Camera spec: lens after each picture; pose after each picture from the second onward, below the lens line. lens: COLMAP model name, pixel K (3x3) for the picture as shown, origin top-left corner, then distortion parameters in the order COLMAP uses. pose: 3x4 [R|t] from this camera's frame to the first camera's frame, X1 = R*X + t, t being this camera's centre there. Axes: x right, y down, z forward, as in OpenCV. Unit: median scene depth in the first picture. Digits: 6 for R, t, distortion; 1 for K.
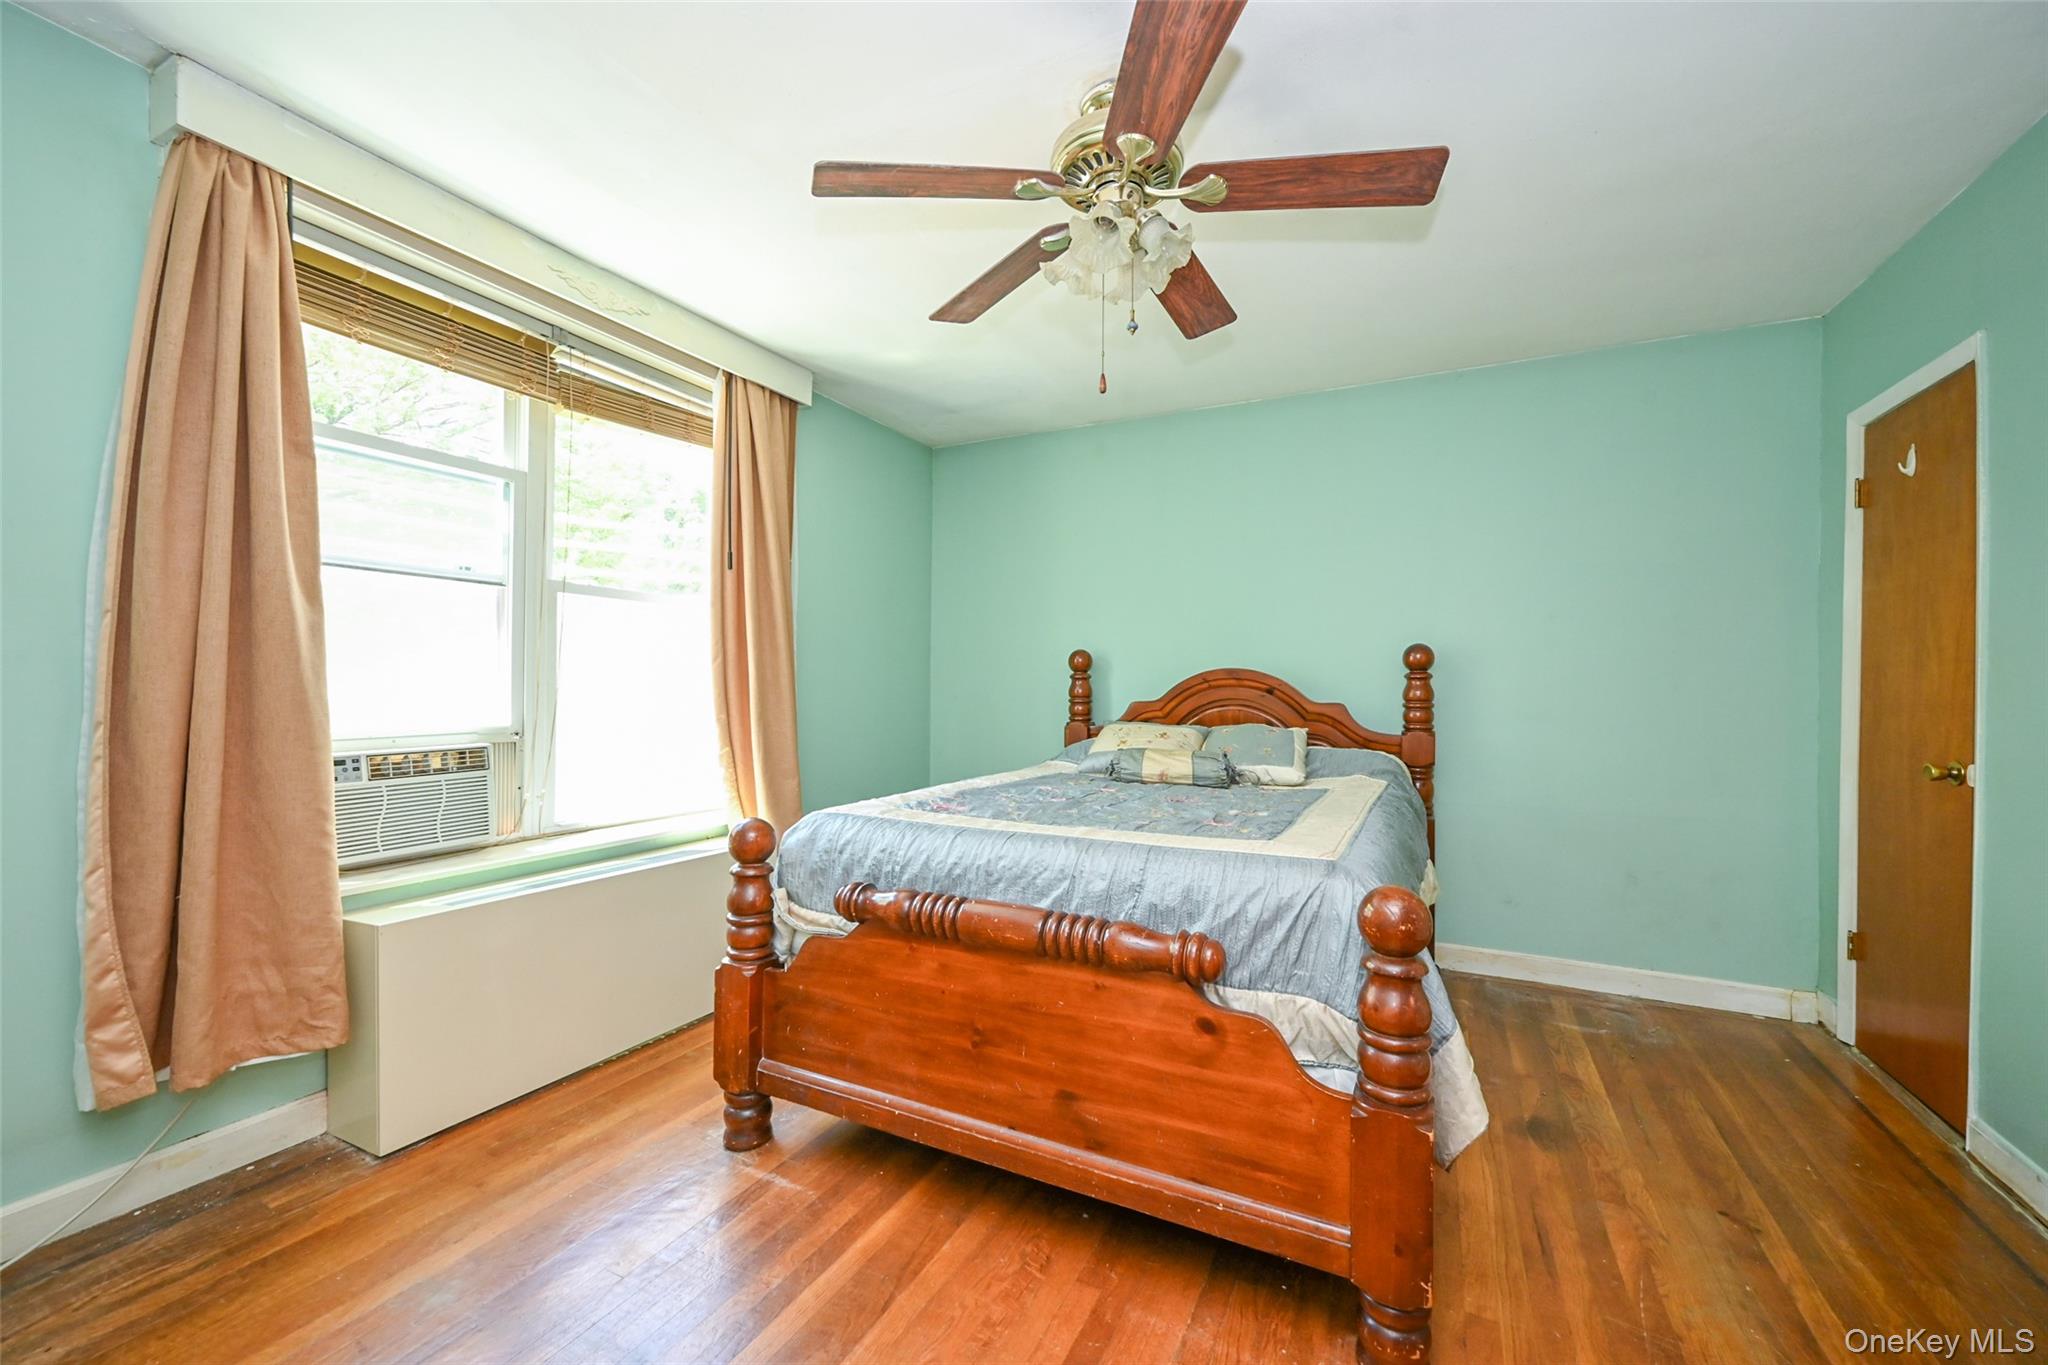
lens RADIAL K [[803.4, 0, 1024.6], [0, 803.4, 687.5], [0, 0, 1]] dist [-0.001344, -0.000131]
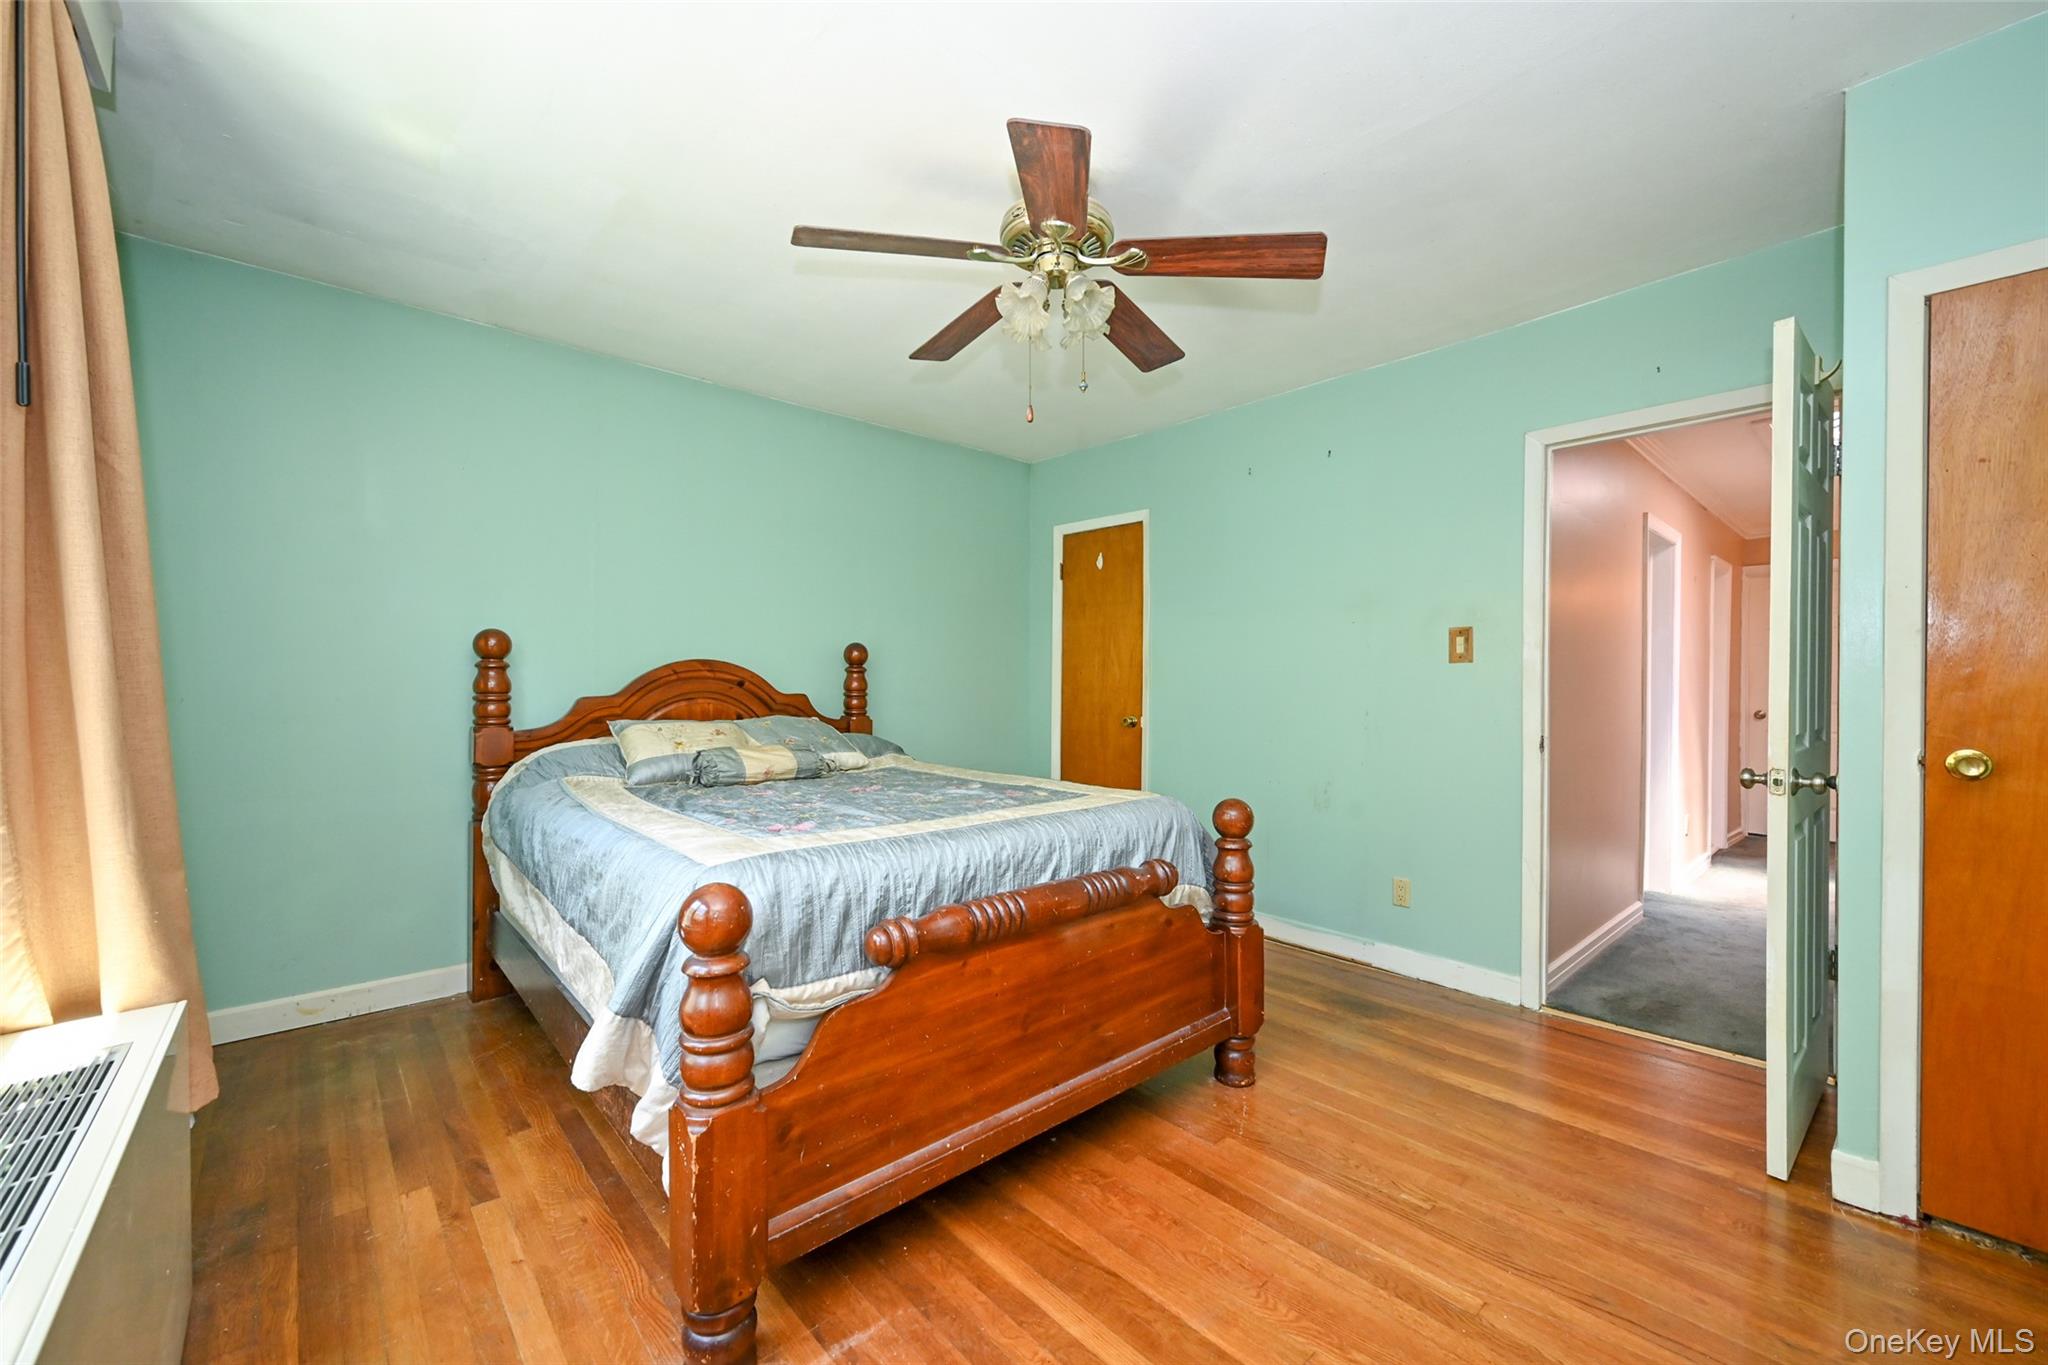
lens RADIAL K [[803.4, 0, 1024.6], [0, 803.4, 687.5], [0, 0, 1]] dist [-0.001344, -0.000131]
pose [[0.362083, -0.011592, 0.932074, -0.862274], [-0.001204, 0.999916, 0.012904, -0.006376], [-0.932145, -0.005795, 0.362039, 0.533282]]
